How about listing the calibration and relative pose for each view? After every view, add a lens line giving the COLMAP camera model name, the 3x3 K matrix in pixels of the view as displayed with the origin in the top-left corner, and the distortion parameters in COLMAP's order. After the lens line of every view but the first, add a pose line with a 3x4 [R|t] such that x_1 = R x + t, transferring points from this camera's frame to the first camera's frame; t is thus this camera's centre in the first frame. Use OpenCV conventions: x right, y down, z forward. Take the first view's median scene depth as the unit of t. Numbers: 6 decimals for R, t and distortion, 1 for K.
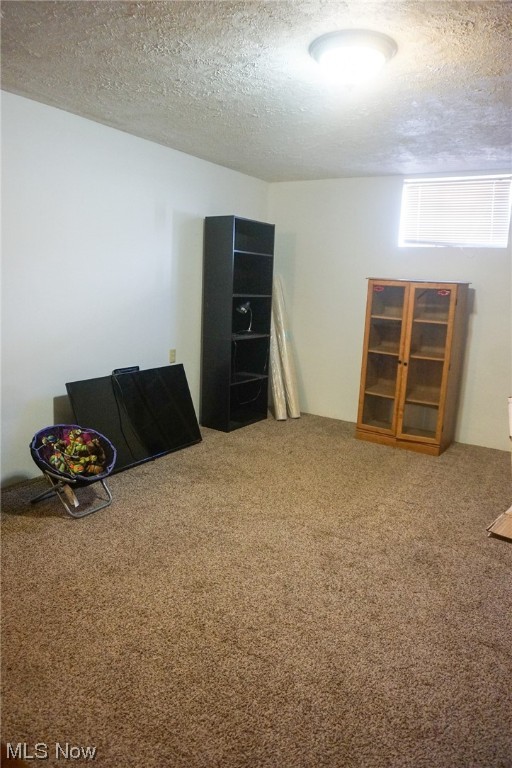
lens RADIAL K [[508.0, 0, 257.1], [0, 508.0, 385.1], [0, 0, 1]] dist [-0.066834, 0.036252]
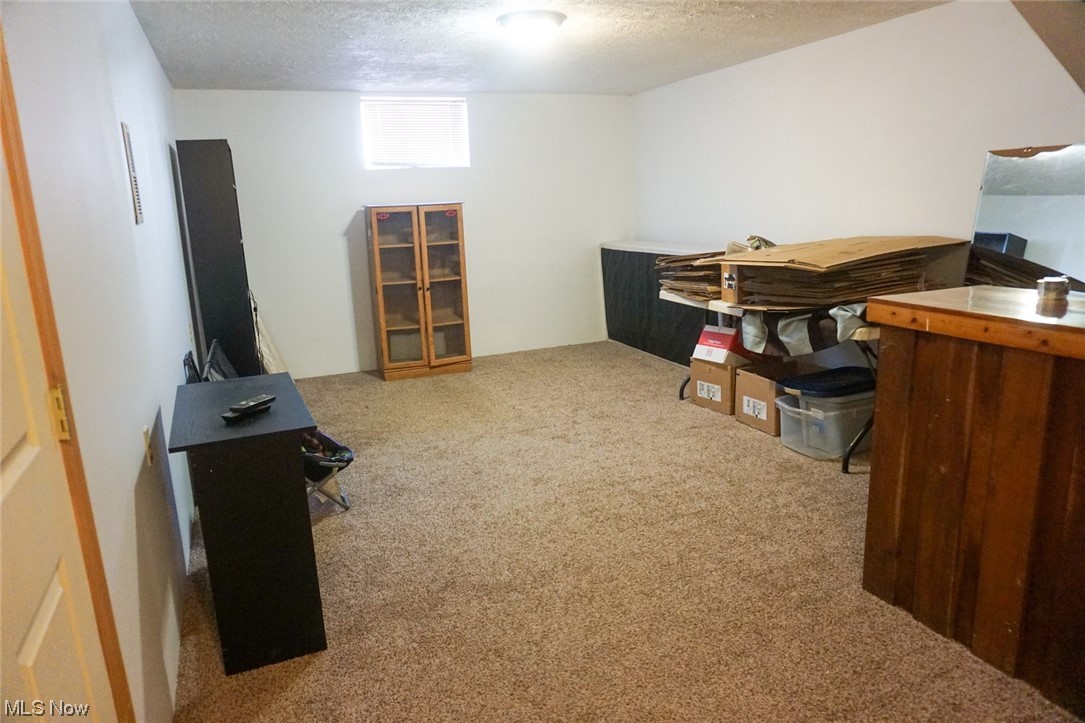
lens RADIAL K [[717.7, 0, 544.6], [0, 717.7, 360.5], [0, 0, 1]] dist [-0.066834, 0.036252]
pose [[0.582110, -0.244577, 0.775455, -0.698560], [0.225930, 0.964787, 0.134693, -0.044497], [-0.781091, 0.096792, 0.616869, -0.027211]]
